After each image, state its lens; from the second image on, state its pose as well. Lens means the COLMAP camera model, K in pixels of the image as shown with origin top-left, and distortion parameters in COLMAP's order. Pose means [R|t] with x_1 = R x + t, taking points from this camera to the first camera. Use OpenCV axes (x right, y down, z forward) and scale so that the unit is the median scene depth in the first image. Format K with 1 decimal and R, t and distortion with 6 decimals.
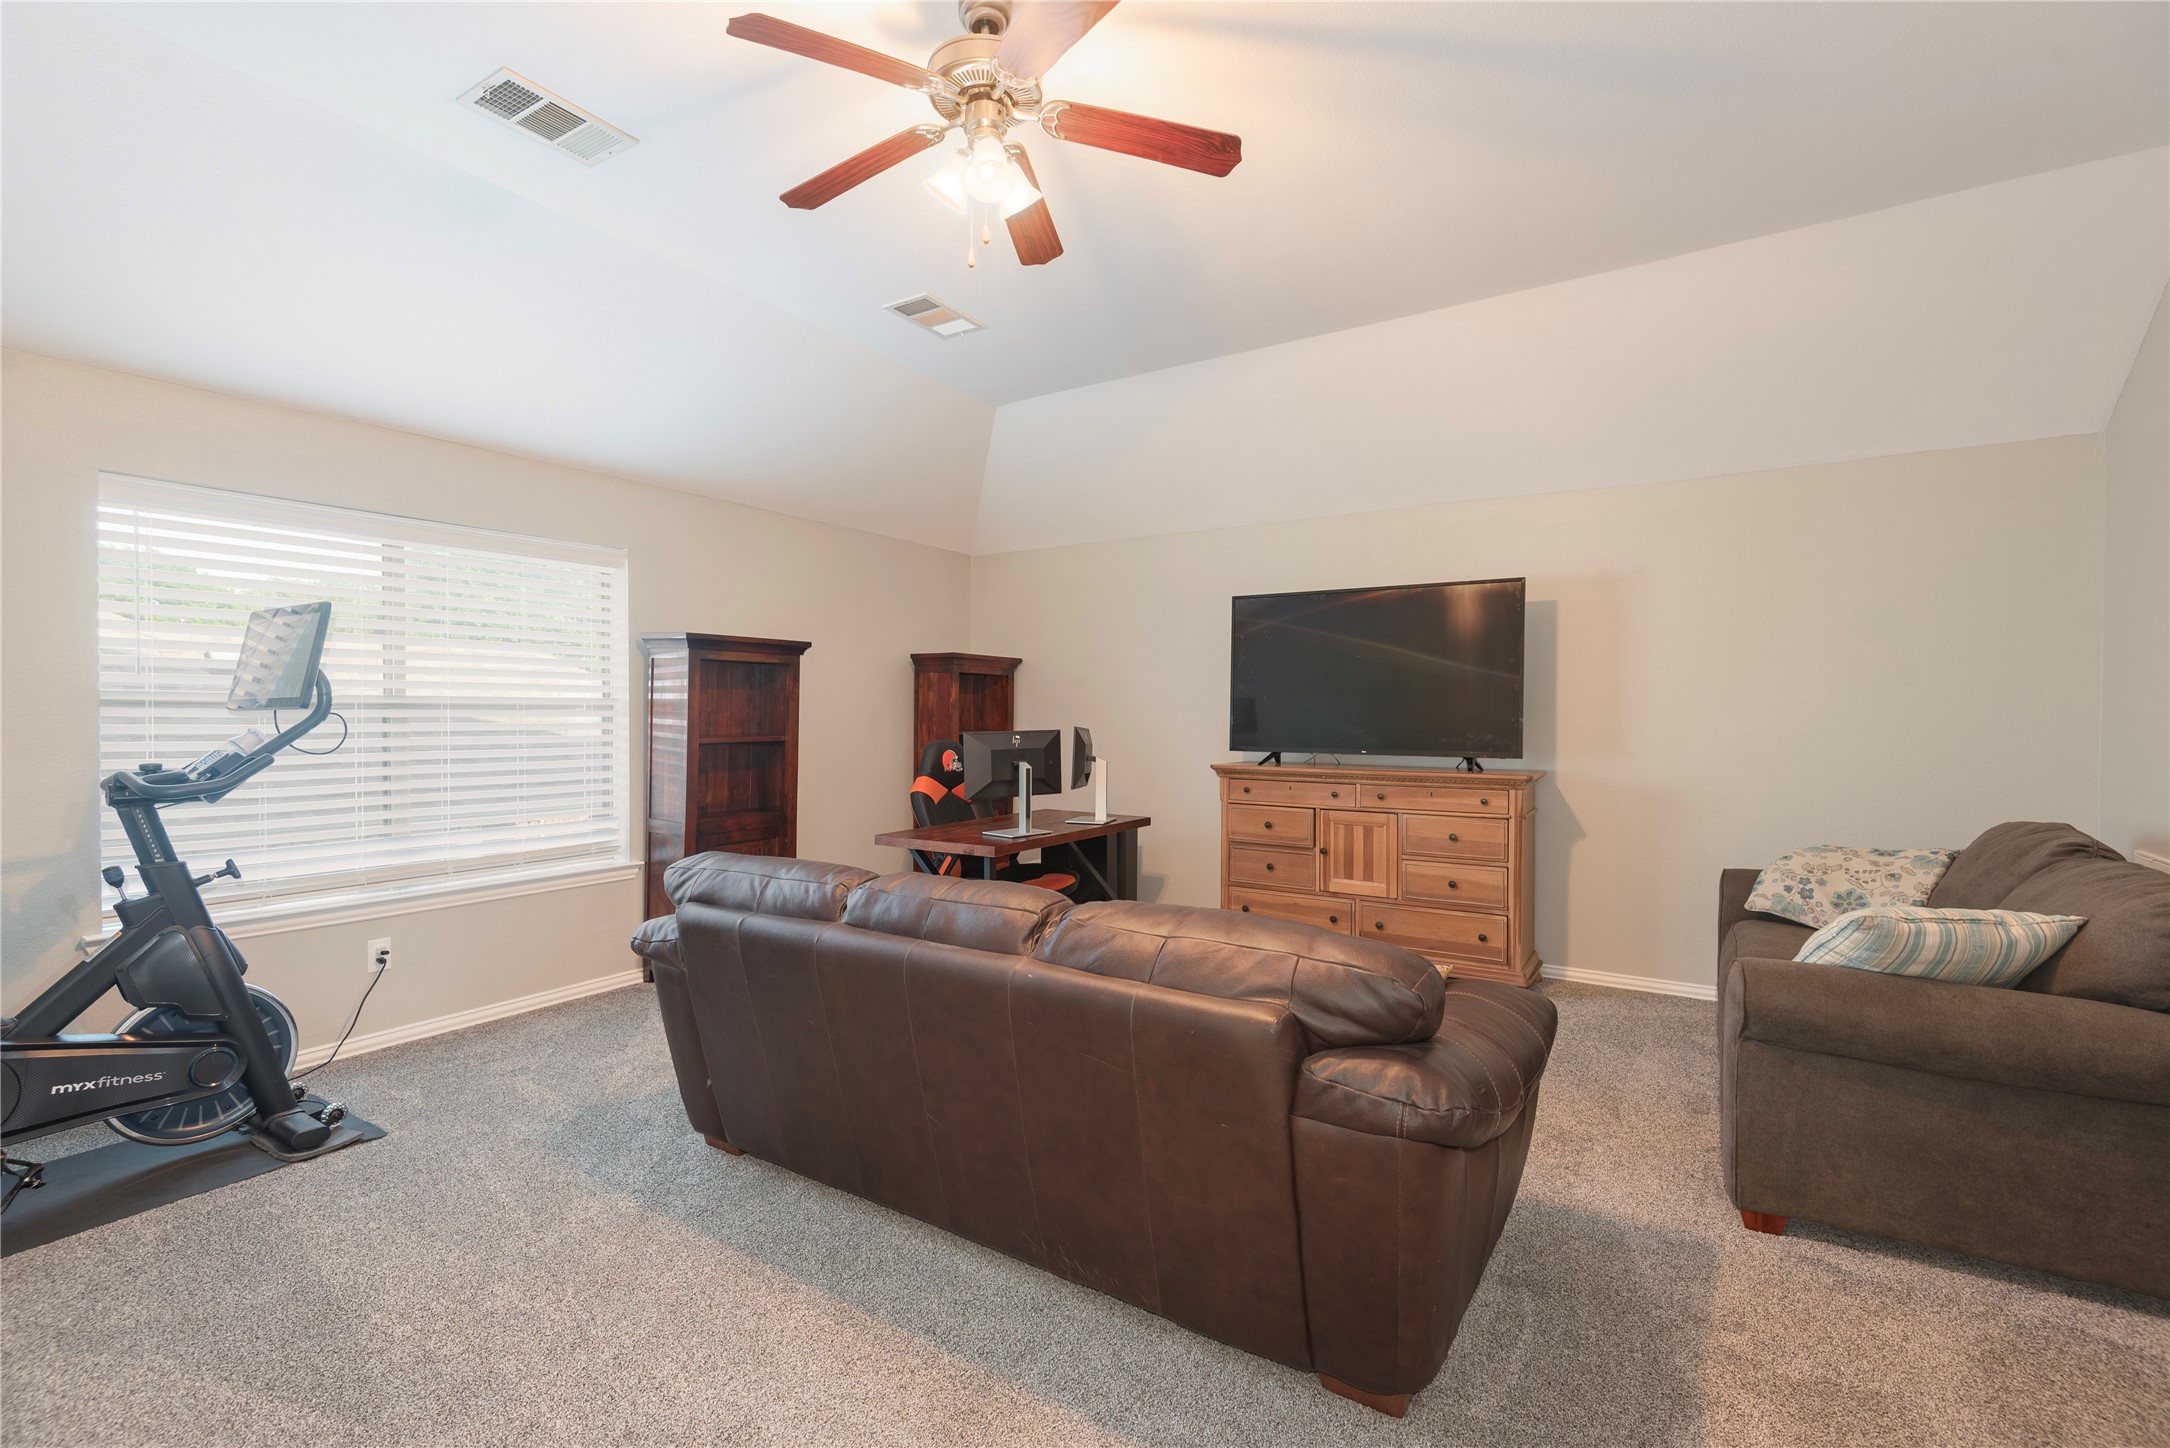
lens RADIAL K [[965.0, 0, 1082.7], [0, 965.0, 720.3], [0, 0, 1]] dist [0.008706, -0.008841]
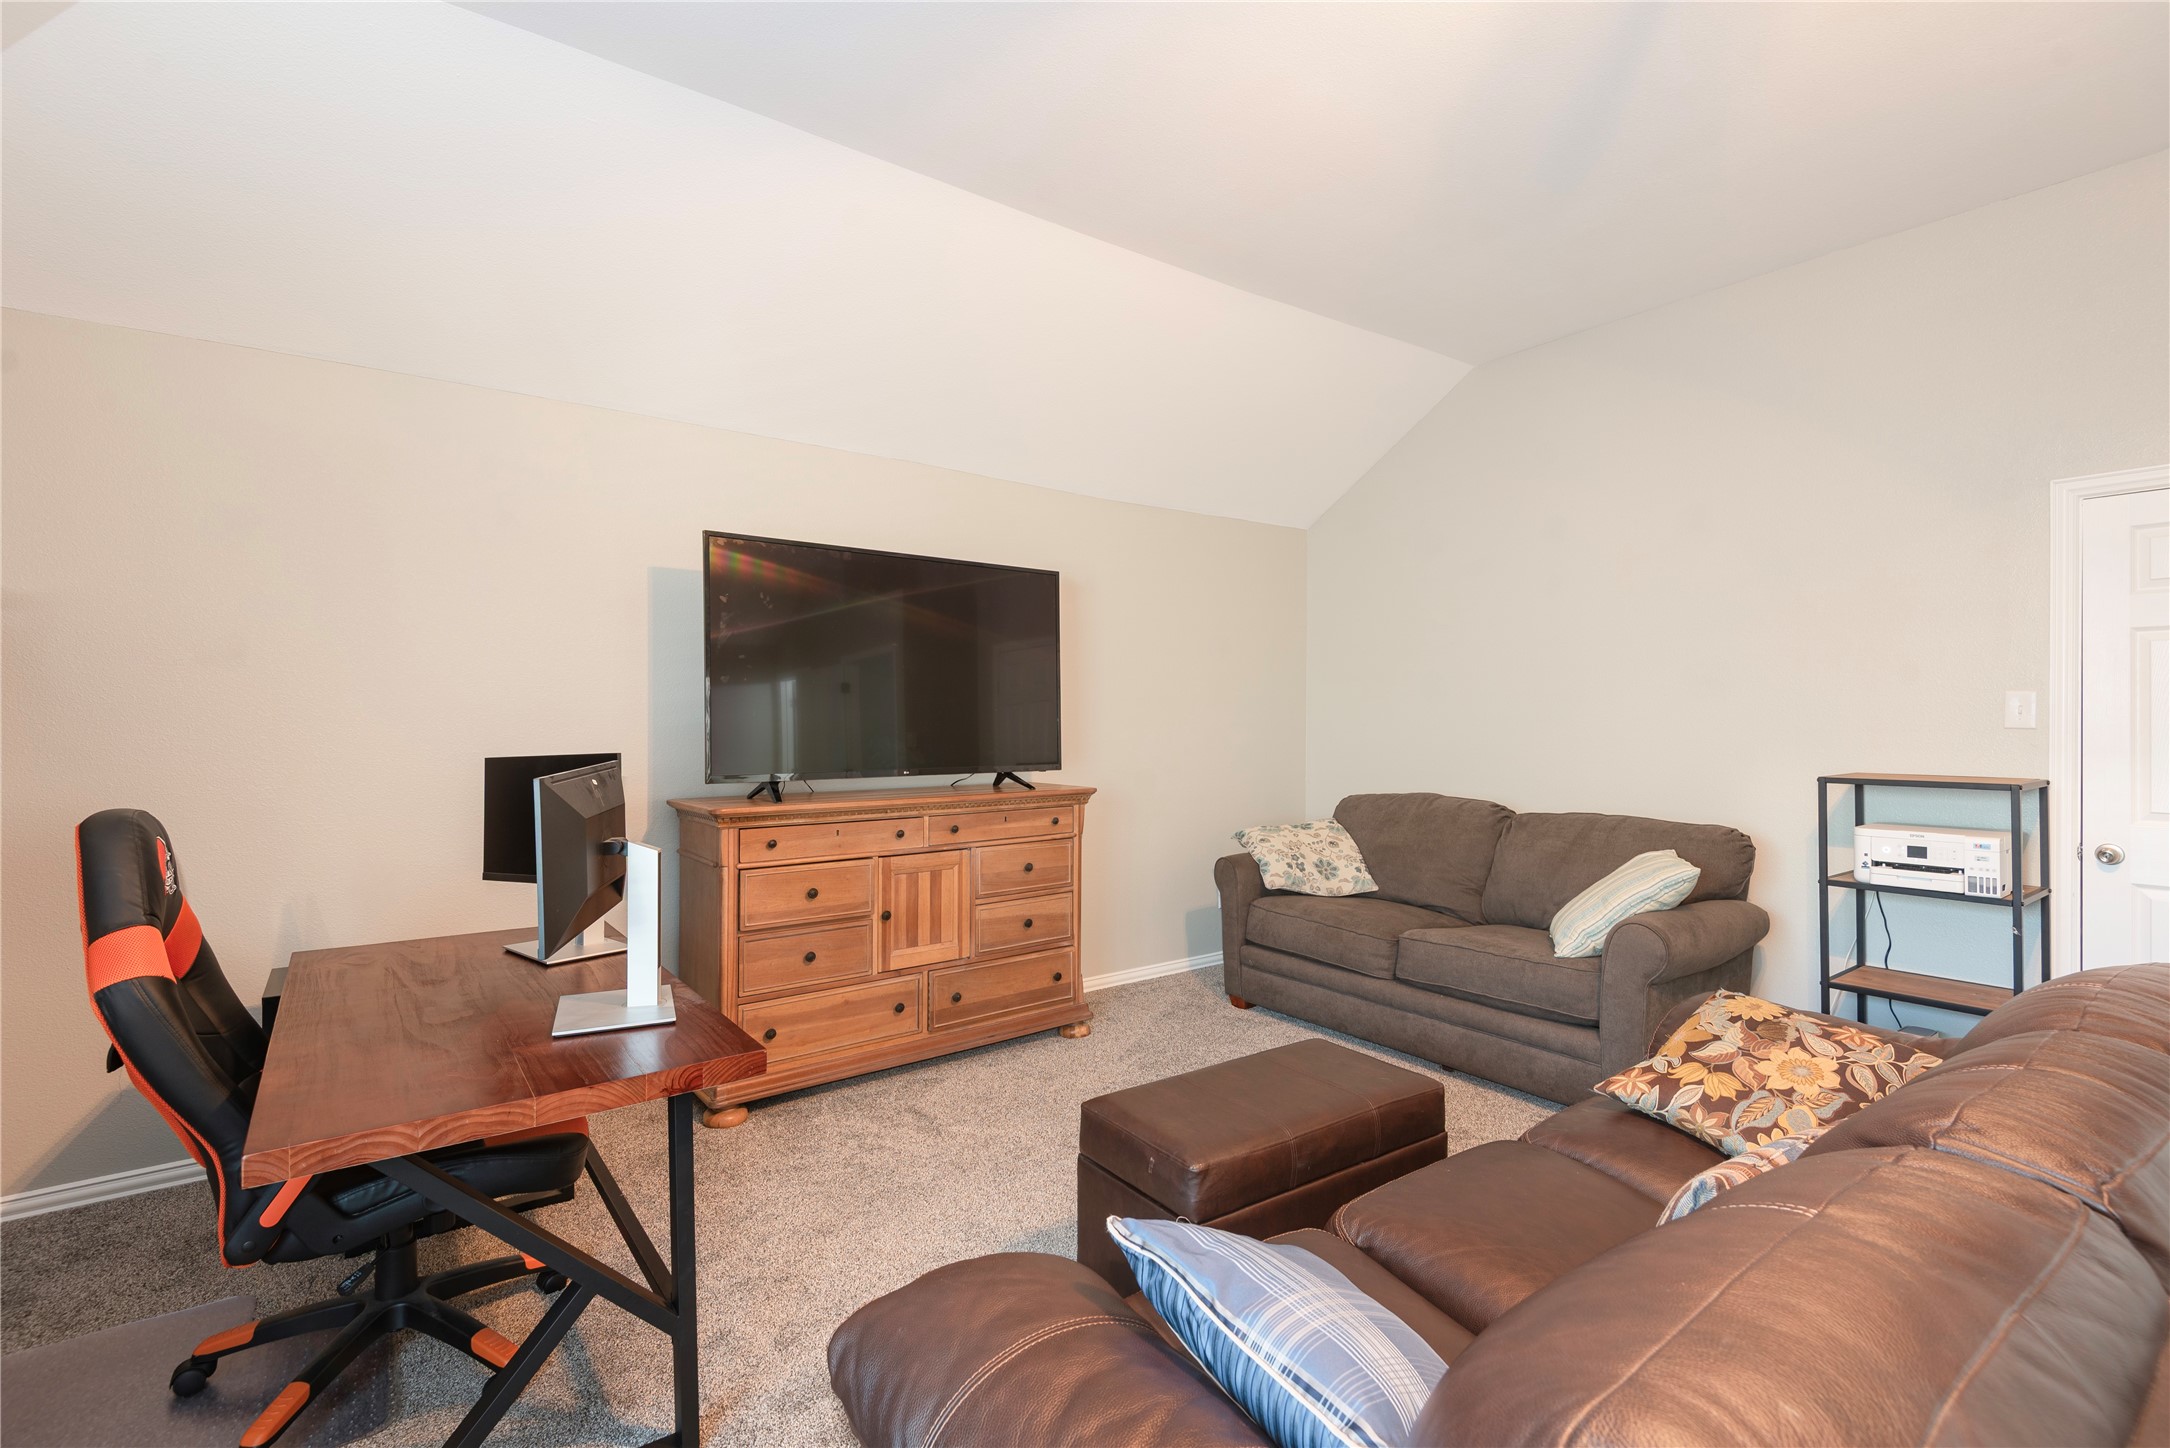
lens RADIAL K [[965.0, 0, 1082.2], [0, 965.0, 720.9], [0, 0, 1]] dist [0.008706, -0.008841]
pose [[0.330990, -0.001573, 0.943633, -0.378580], [0.008784, 0.999960, -0.001415, -0.005287], [-0.943593, 0.008757, 0.330991, 0.640404]]
